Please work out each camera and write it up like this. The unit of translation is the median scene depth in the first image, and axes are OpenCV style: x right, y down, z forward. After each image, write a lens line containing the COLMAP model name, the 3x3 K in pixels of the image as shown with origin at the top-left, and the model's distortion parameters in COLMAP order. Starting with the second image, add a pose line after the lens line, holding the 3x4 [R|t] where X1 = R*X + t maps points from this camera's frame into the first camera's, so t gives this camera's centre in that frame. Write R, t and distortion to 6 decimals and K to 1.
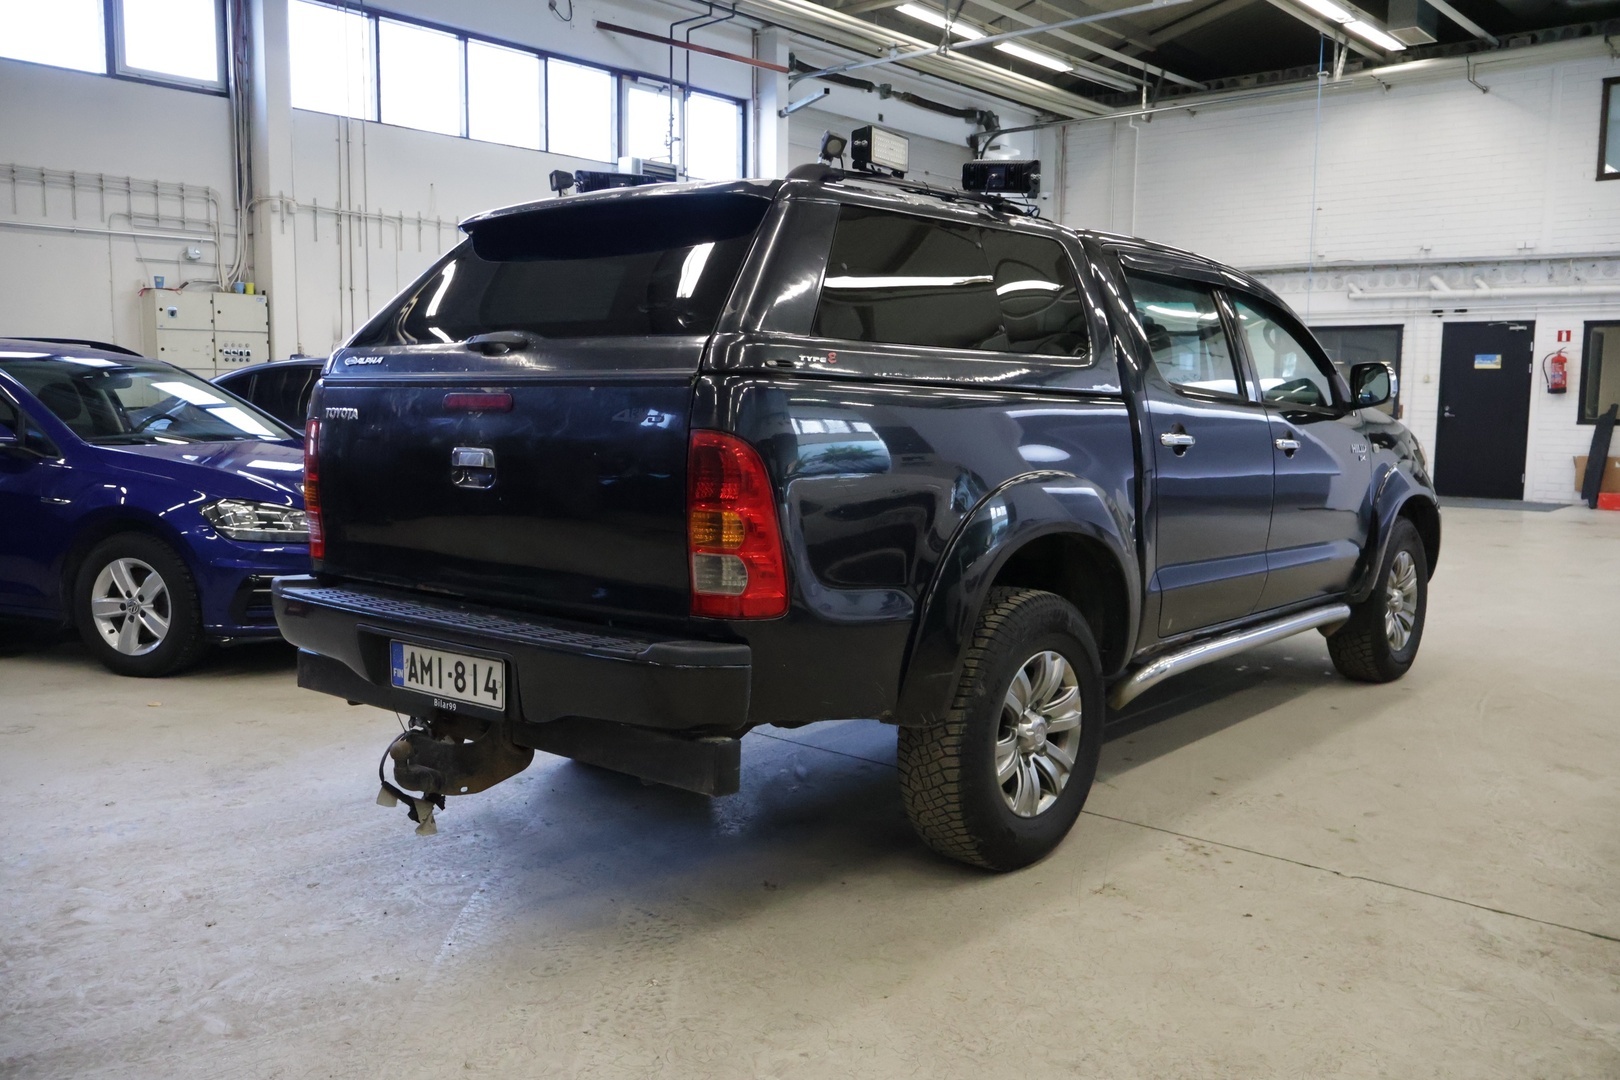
lens RADIAL K [[1361.4, 0, 814.0], [0, 1361.4, 543.8], [0, 0, 1]] dist [0.010071, 0.008543]
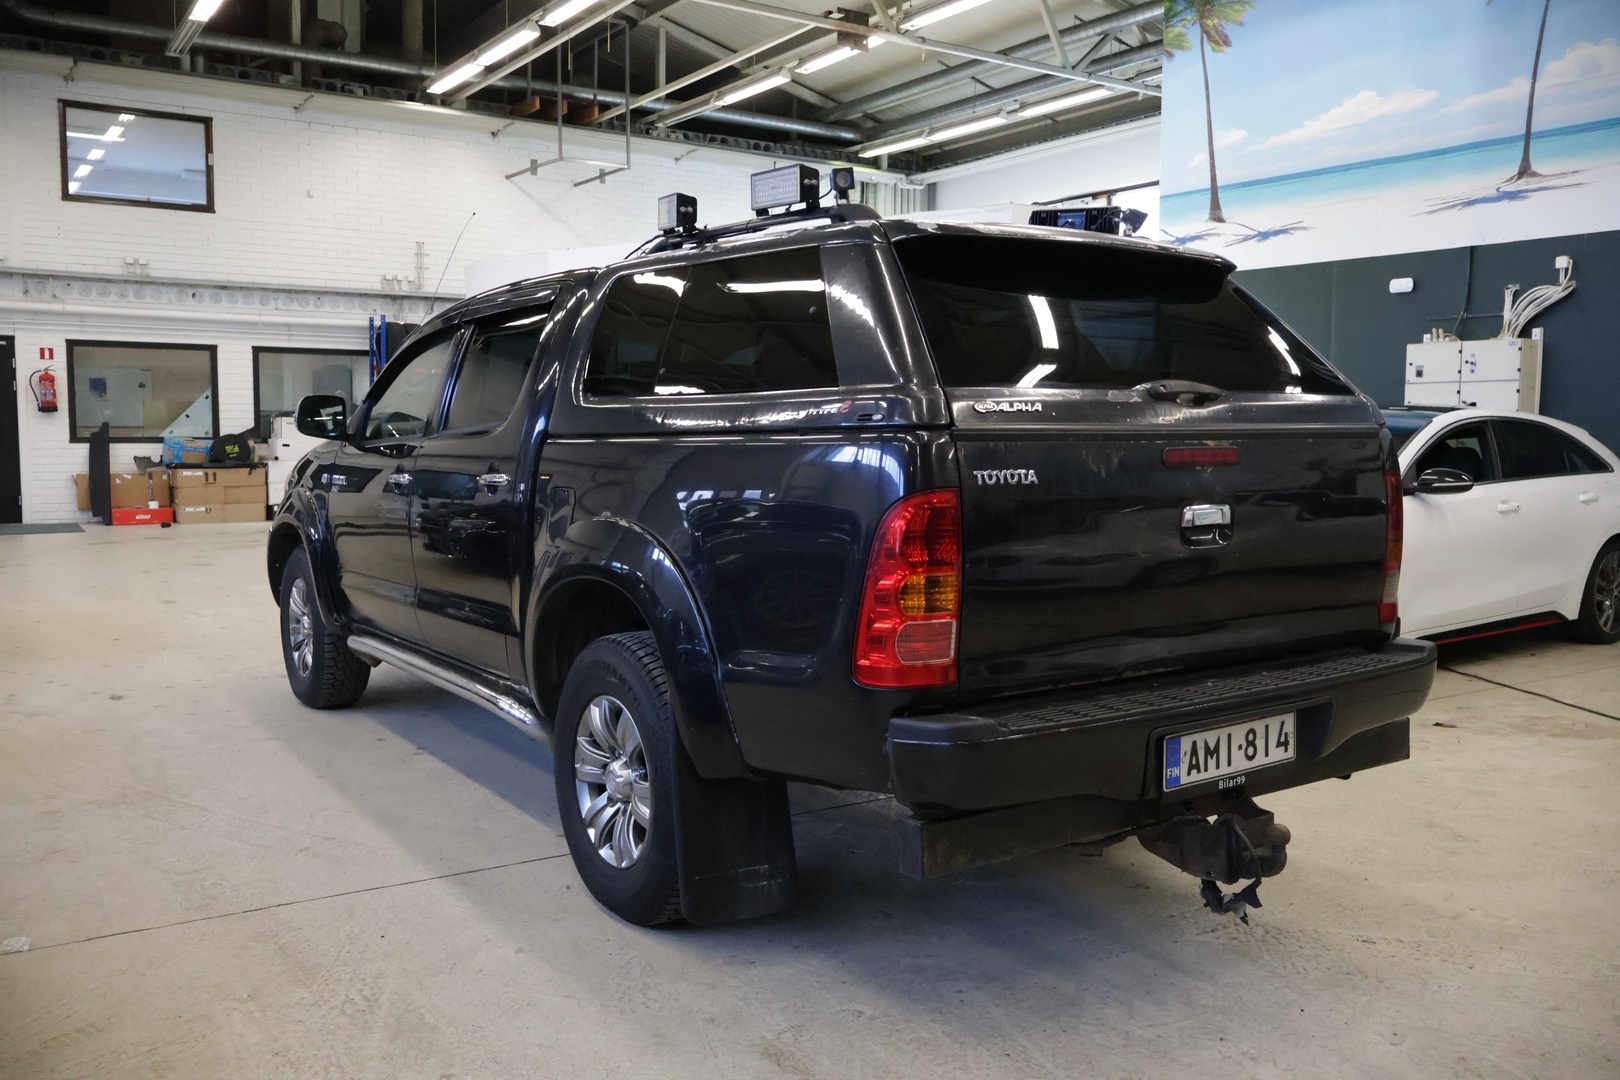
lens RADIAL K [[1361.4, 0, 814.0], [0, 1361.4, 543.8], [0, 0, 1]] dist [0.010071, 0.008543]
pose [[0.260041, -0.095768, 0.960837, -1.181359], [0.102389, 0.992194, 0.071183, -0.133679], [-0.960154, 0.079869, 0.267816, 0.978244]]
